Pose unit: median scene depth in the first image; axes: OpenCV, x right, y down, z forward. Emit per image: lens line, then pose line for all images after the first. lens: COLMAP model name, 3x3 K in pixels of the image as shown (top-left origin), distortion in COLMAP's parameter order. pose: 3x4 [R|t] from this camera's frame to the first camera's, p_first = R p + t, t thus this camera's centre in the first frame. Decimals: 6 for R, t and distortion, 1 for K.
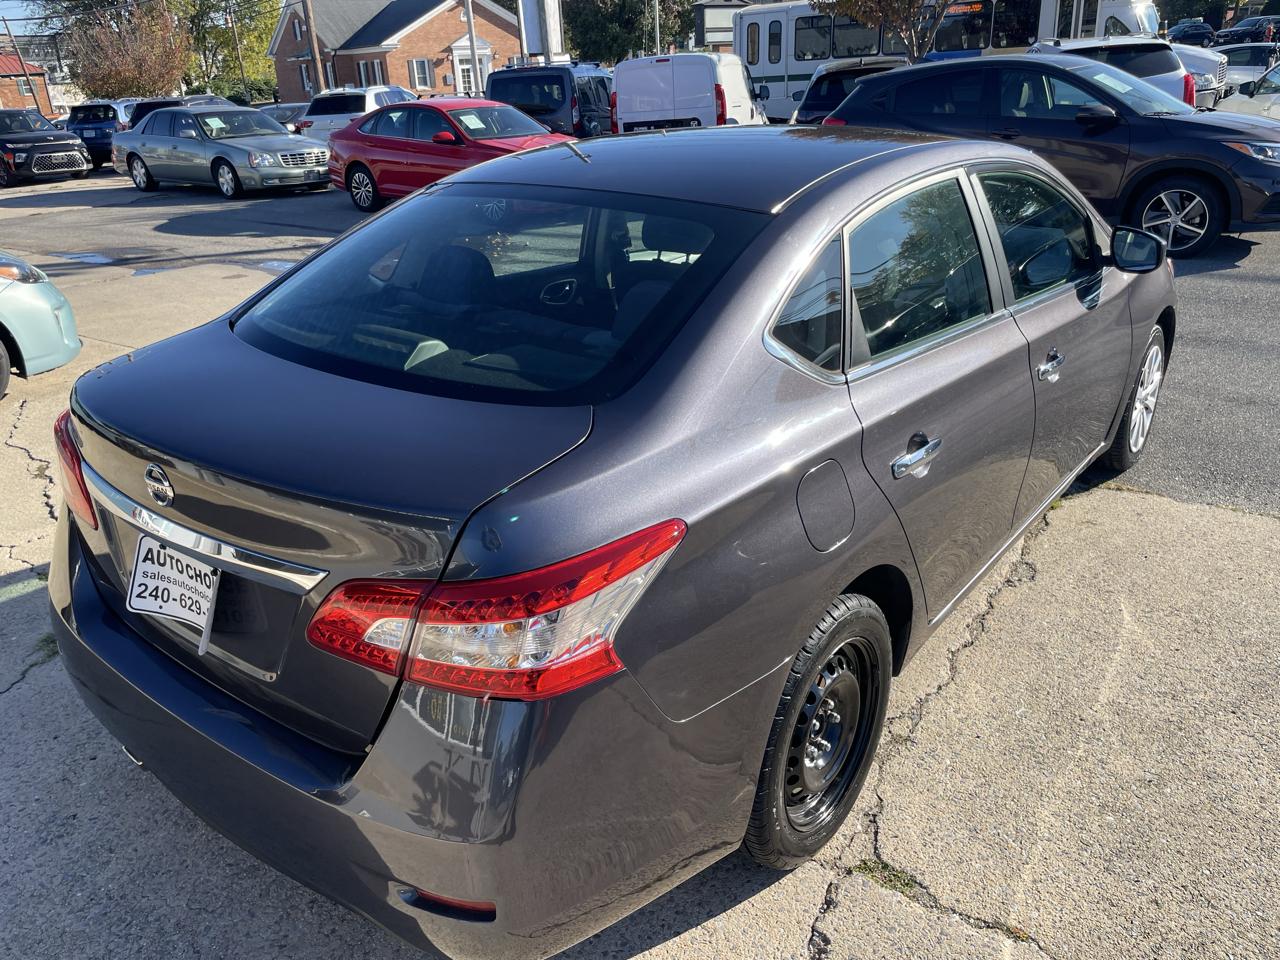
lens RADIAL K [[966.4, 0, 643.1], [0, 966.4, 472.3], [0, 0, 1]] dist [0.089697, -0.119728]
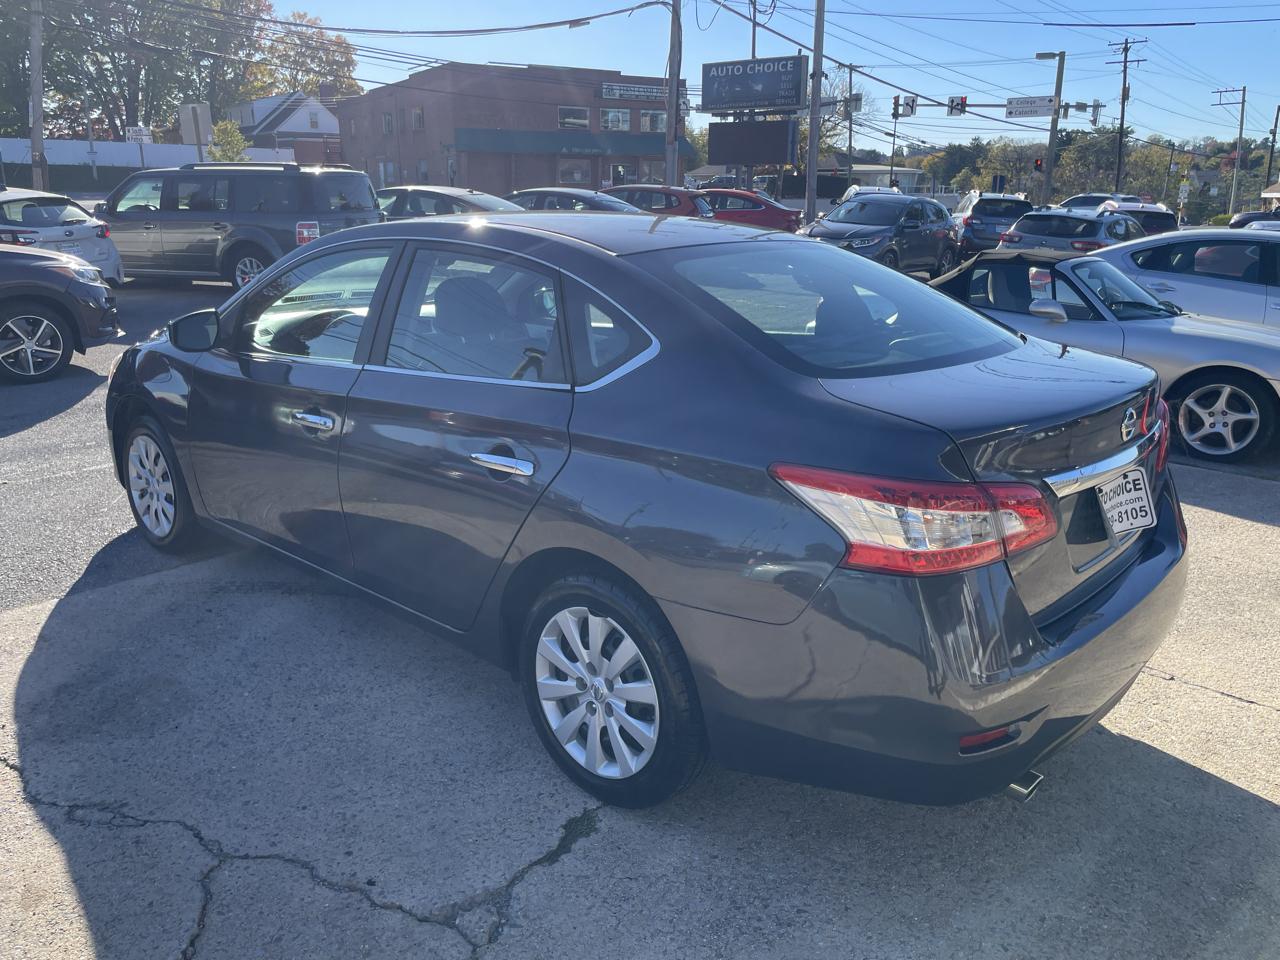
lens RADIAL K [[966.4, 0, 642.4], [0, 966.4, 465.7], [0, 0, 1]] dist [0.089697, -0.119728]
pose [[0.080324, -0.229441, 0.970003, -1.119442], [0.377119, 0.907804, 0.183500, -0.259443], [-0.922675, 0.351067, 0.159445, 0.853442]]
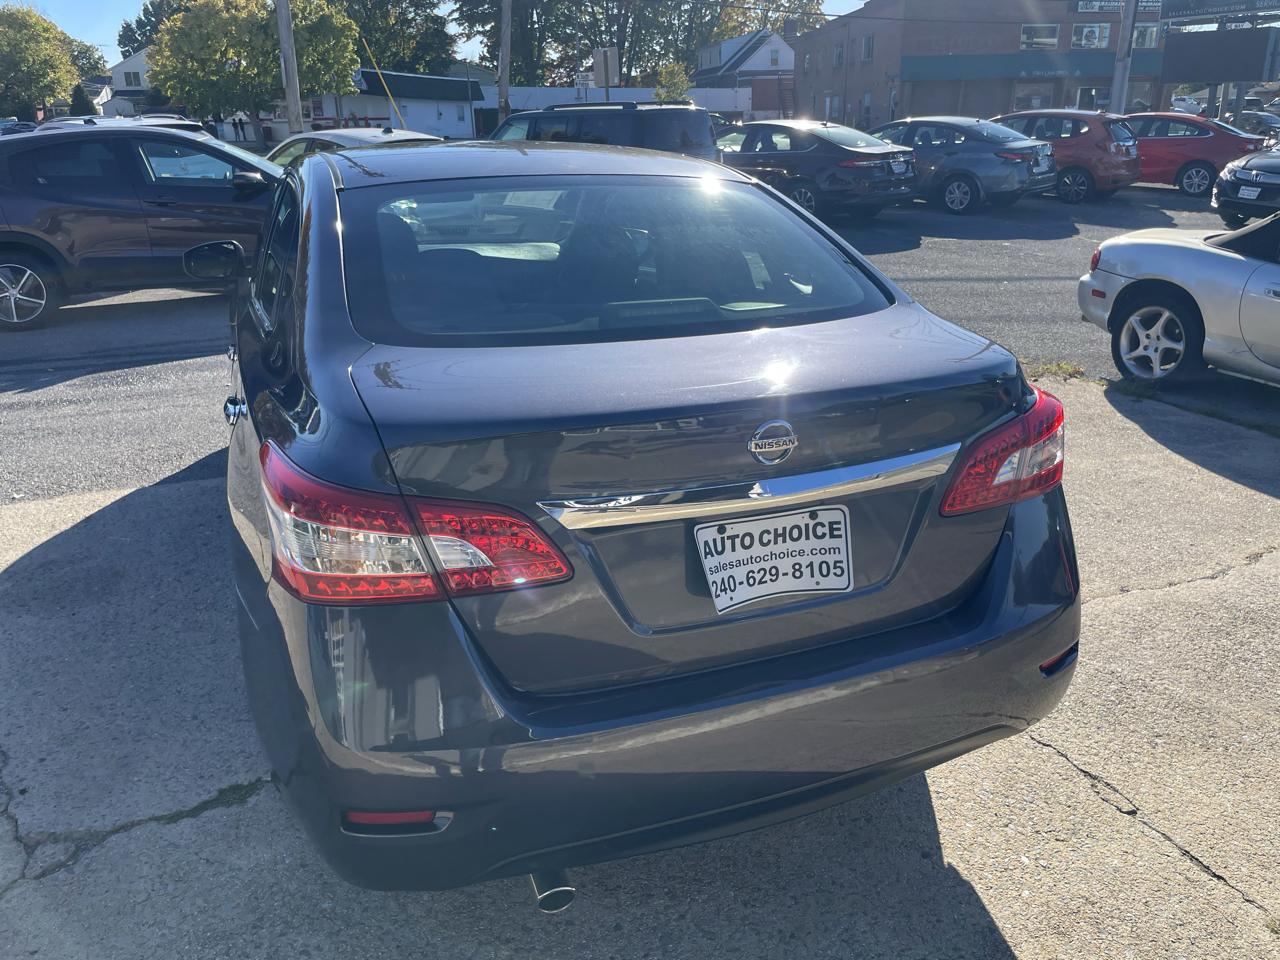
lens RADIAL K [[966.4, 0, 644.0], [0, 966.4, 469.3], [0, 0, 1]] dist [0.089697, -0.119728]
pose [[0.505163, -0.252063, 0.825394, -0.802382], [0.327946, 0.940721, 0.086570, -0.050414], [-0.798287, 0.226953, 0.557881, 0.351259]]
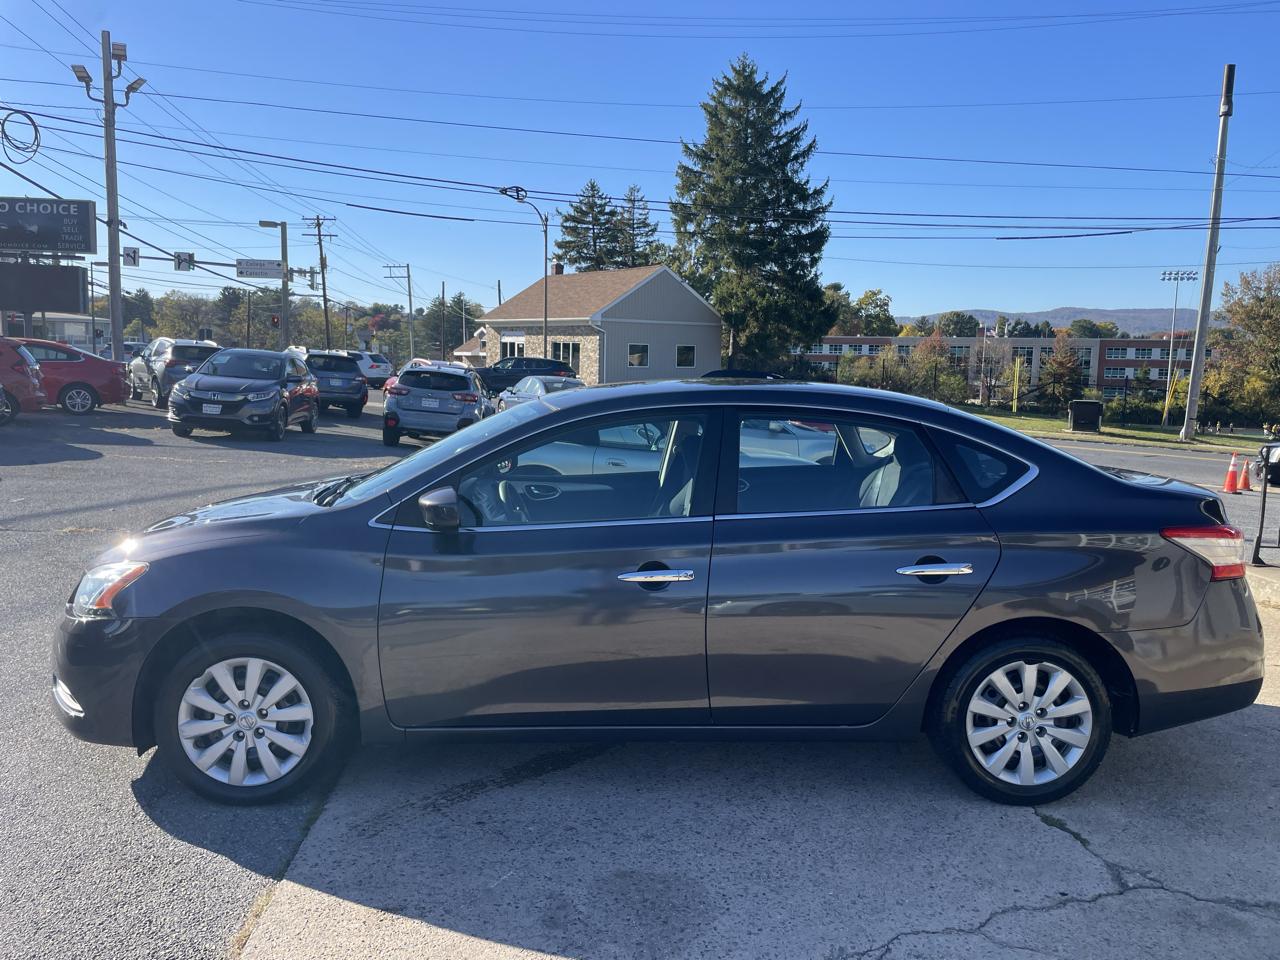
lens RADIAL K [[966.4, 0, 631.0], [0, 966.4, 471.2], [0, 0, 1]] dist [0.089697, -0.119728]
pose [[-0.644498, -0.063664, 0.761951, -0.907893], [0.299476, 0.895891, 0.328168, -0.750159], [-0.703518, 0.439689, -0.558334, 1.983456]]
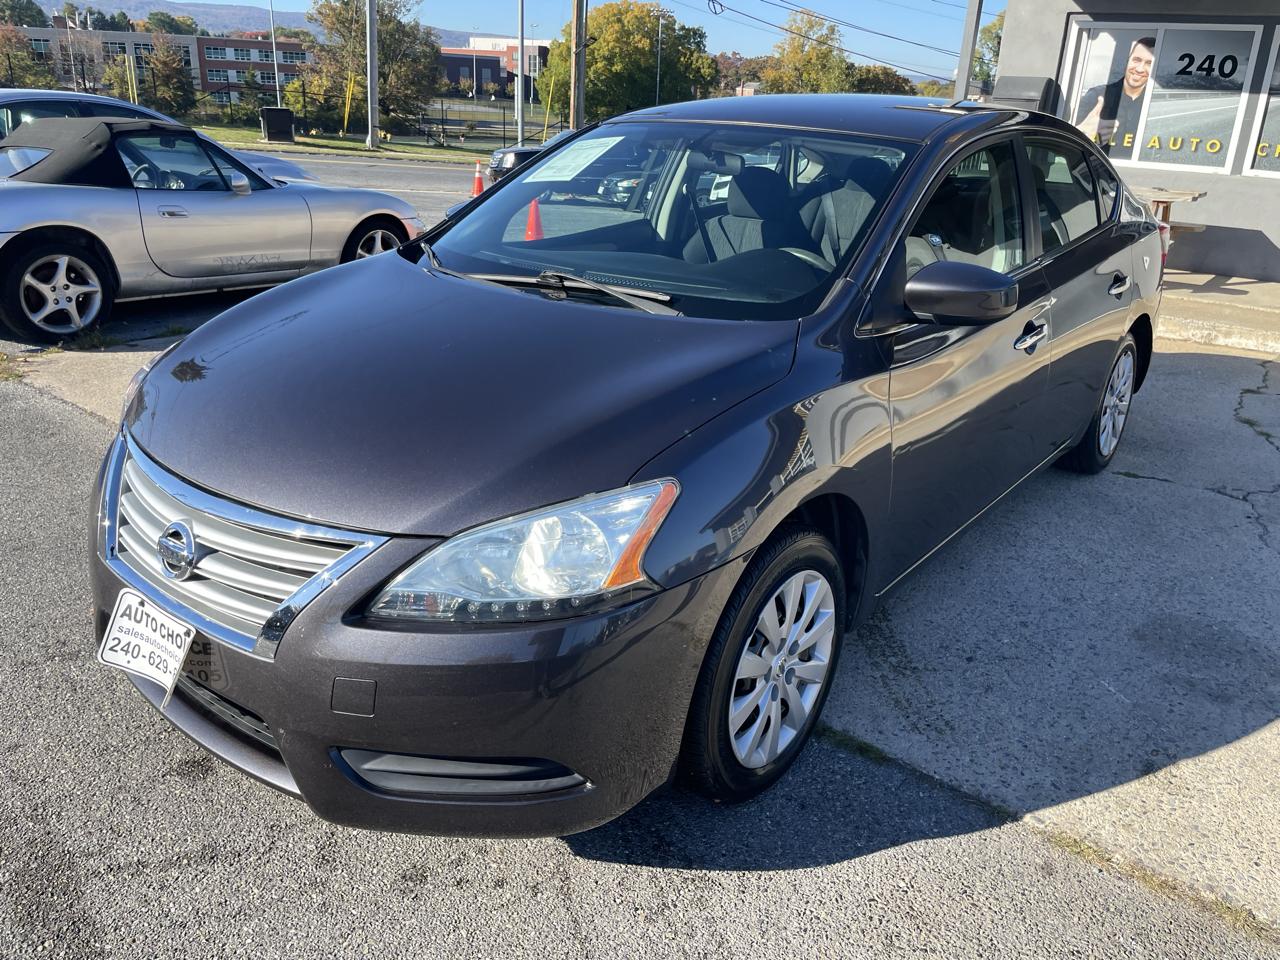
lens RADIAL K [[966.4, 0, 654.8], [0, 966.4, 464.2], [0, 0, 1]] dist [0.089697, -0.119728]
pose [[-0.999978, -0.006108, 0.002602, 0.352041], [-0.002626, 0.723842, 0.689961, -0.865412], [-0.006098, 0.689939, -0.723842, 2.218025]]
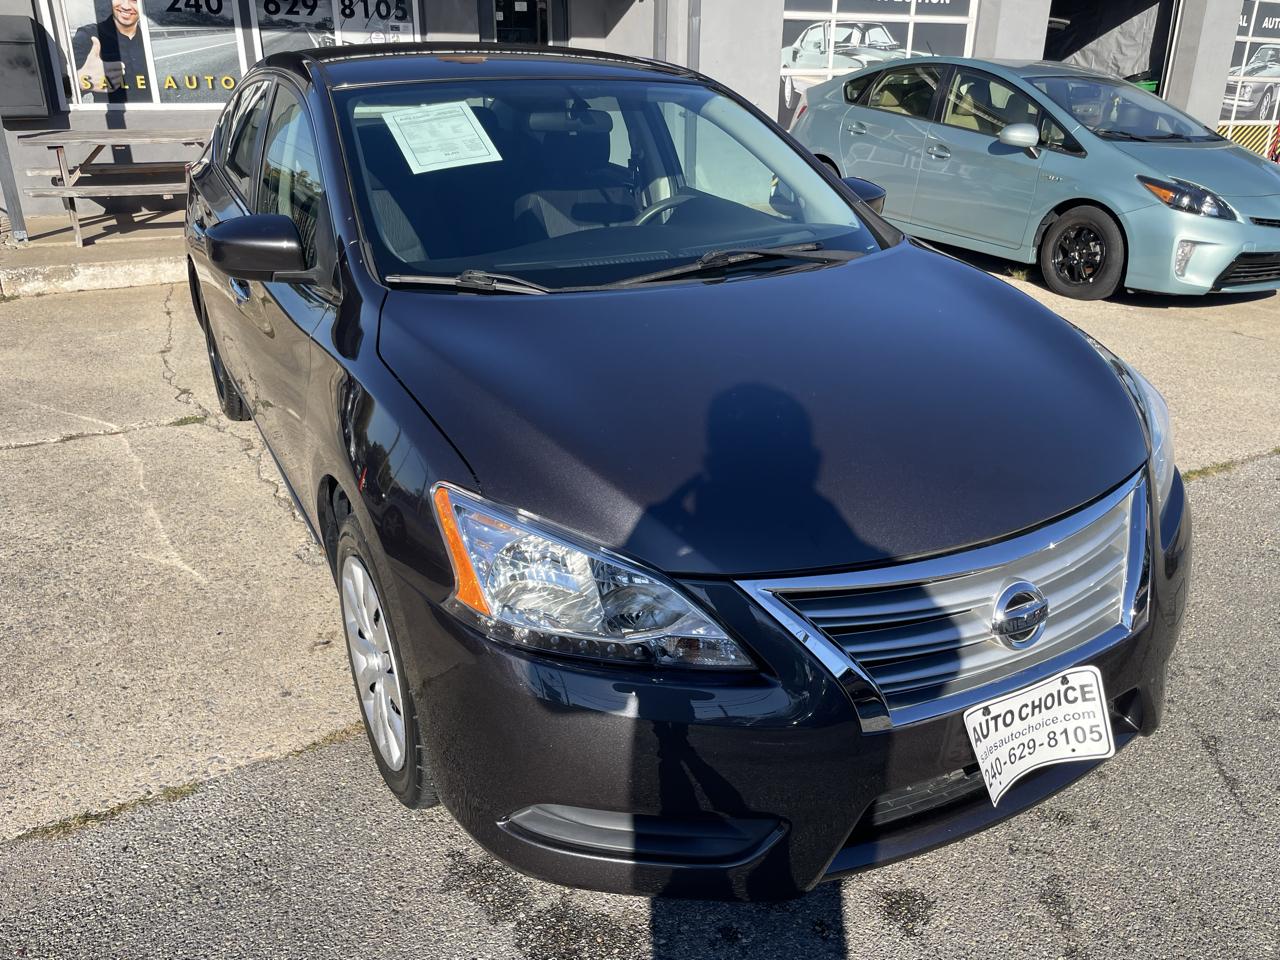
lens RADIAL K [[976.6, 0, 653.0], [0, 976.6, 478.8], [0, 0, 1]] dist [0.054608, -0.079724]
pose [[-0.393857, 0.388280, -0.833136, 1.192840], [-0.352867, 0.773075, 0.527104, -0.652811], [0.848741, 0.501590, -0.167470, 1.662013]]
